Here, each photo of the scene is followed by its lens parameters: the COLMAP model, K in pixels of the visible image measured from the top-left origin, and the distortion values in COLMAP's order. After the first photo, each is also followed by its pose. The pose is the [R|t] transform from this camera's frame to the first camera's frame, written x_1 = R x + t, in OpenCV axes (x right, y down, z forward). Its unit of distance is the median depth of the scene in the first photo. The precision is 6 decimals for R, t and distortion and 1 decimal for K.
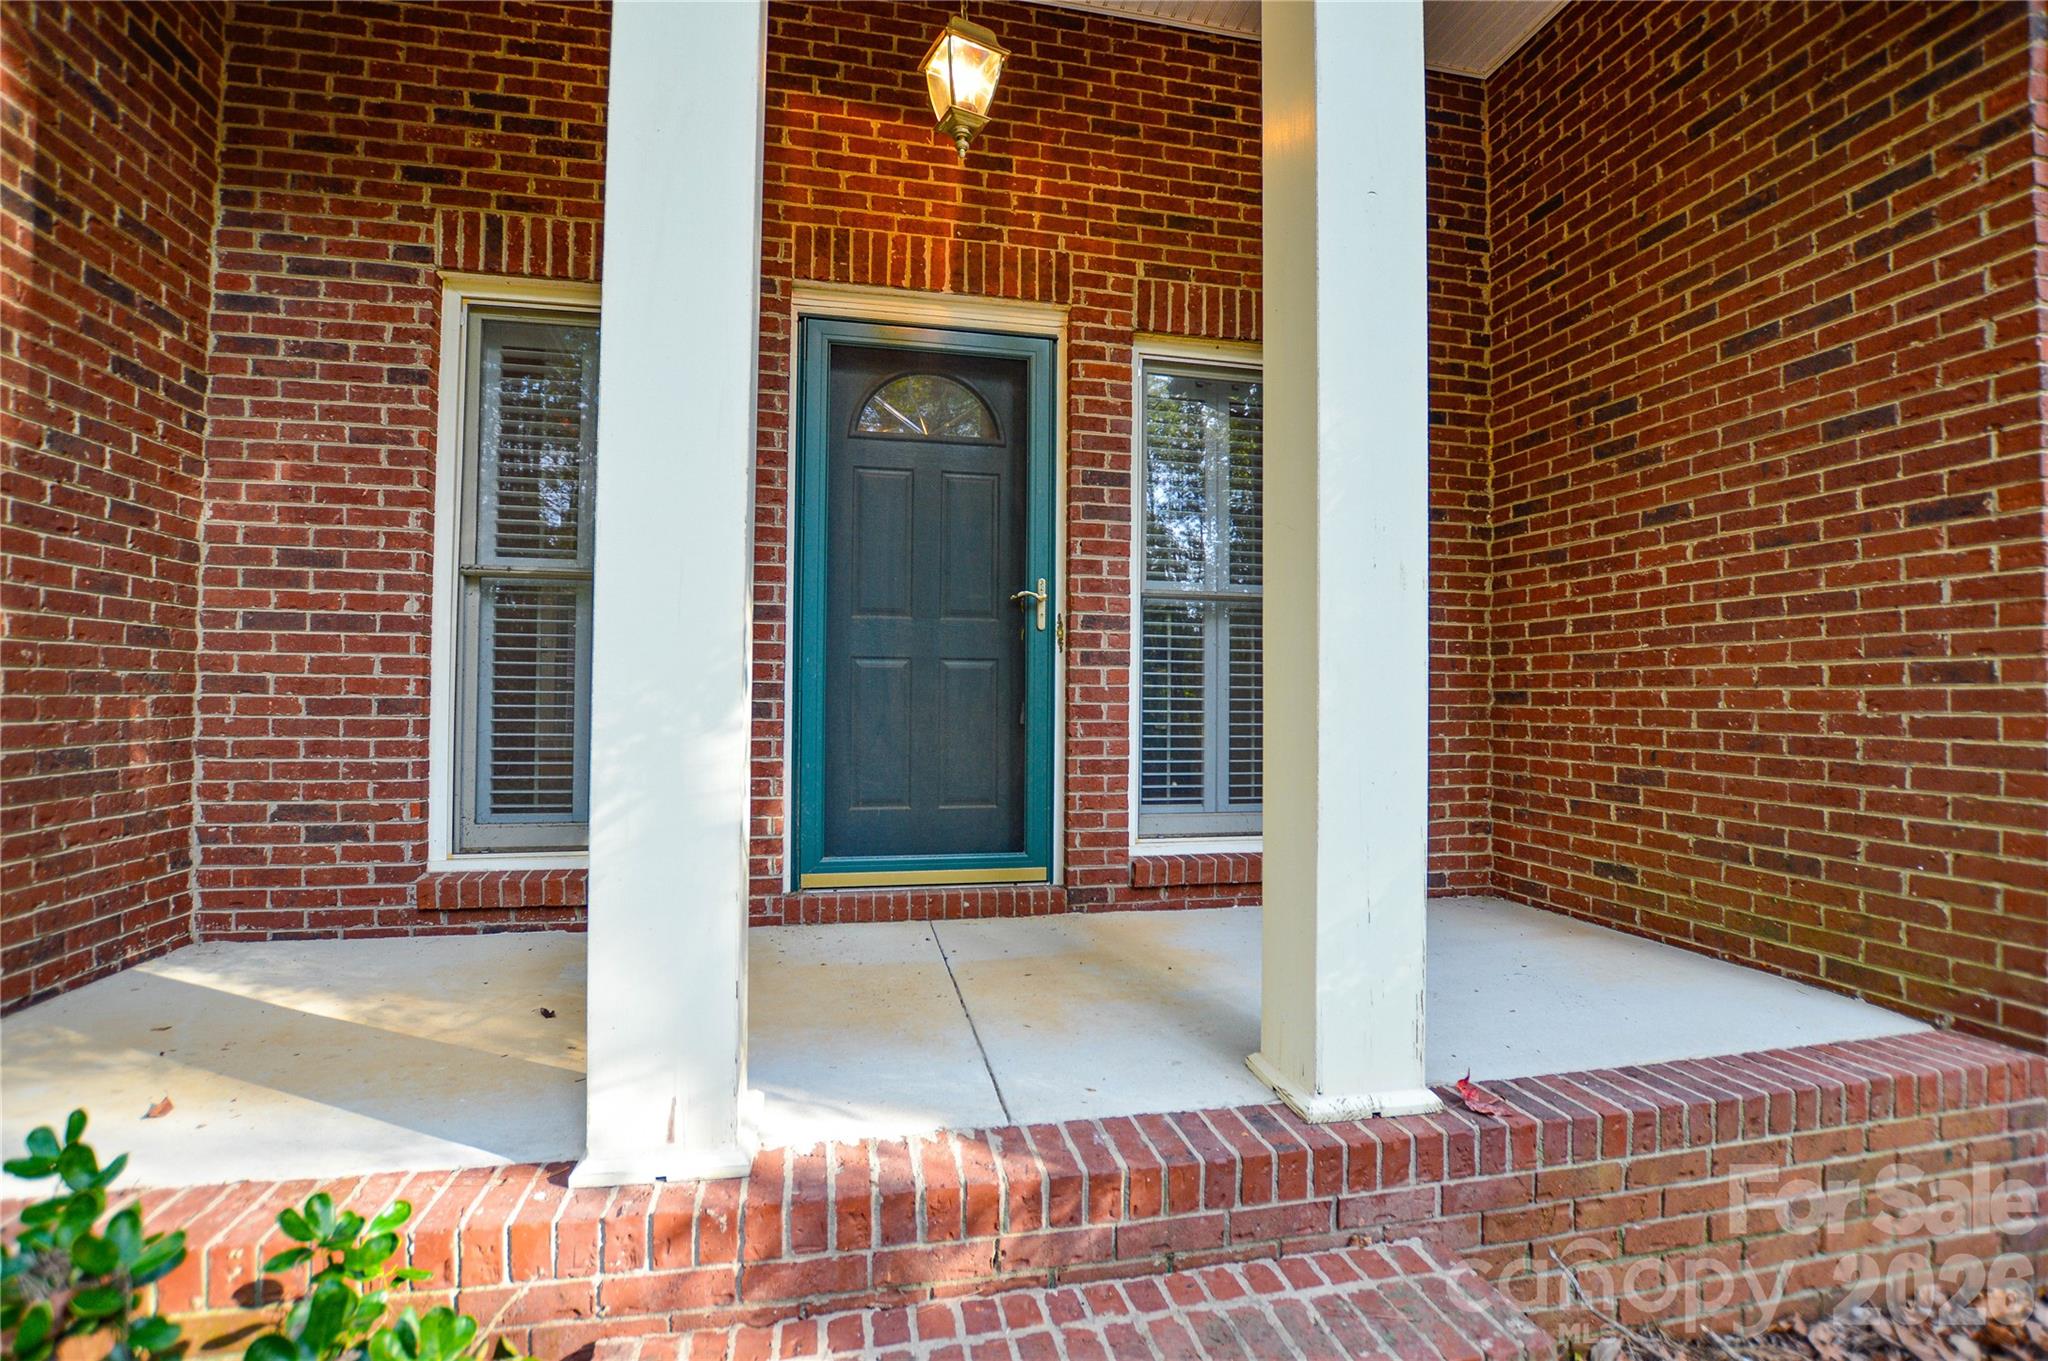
lens RADIAL K [[913.5, 0, 1021.3], [0, 913.5, 679.6], [0, 0, 1]] dist [-0.032388, -0.000065]
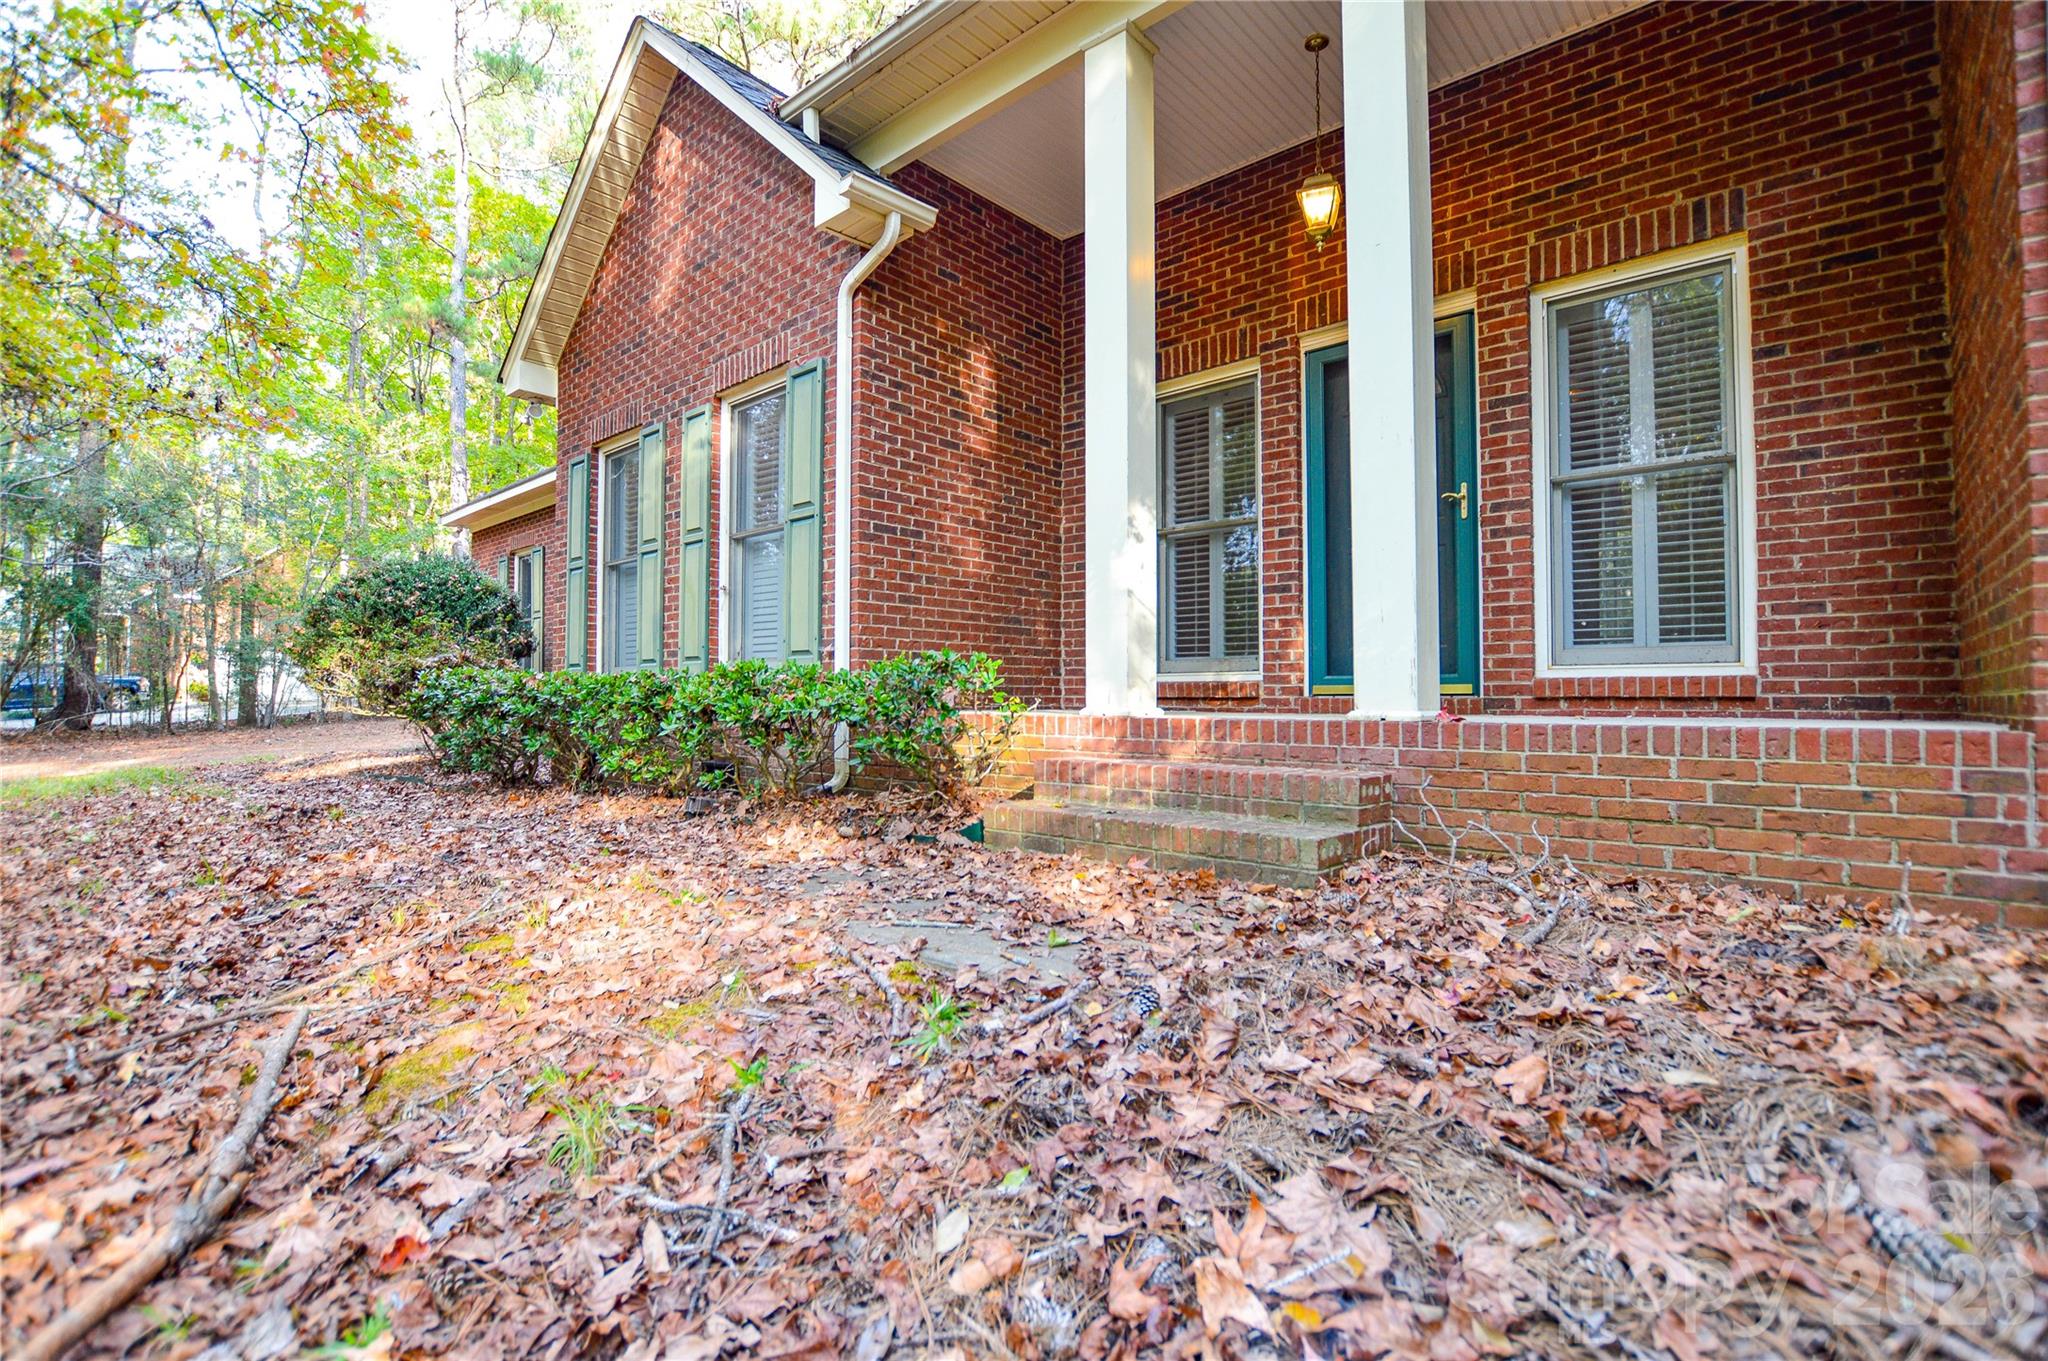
lens RADIAL K [[924.5, 0, 1008.1], [0, 924.5, 676.0], [0, 0, 1]] dist [-0.026316, -0.000026]
pose [[0.583077, -0.022259, -0.812112, 0.769519], [0.019321, 0.999722, -0.013529, 0.199198], [0.812187, -0.007802, 0.583345, -0.422560]]
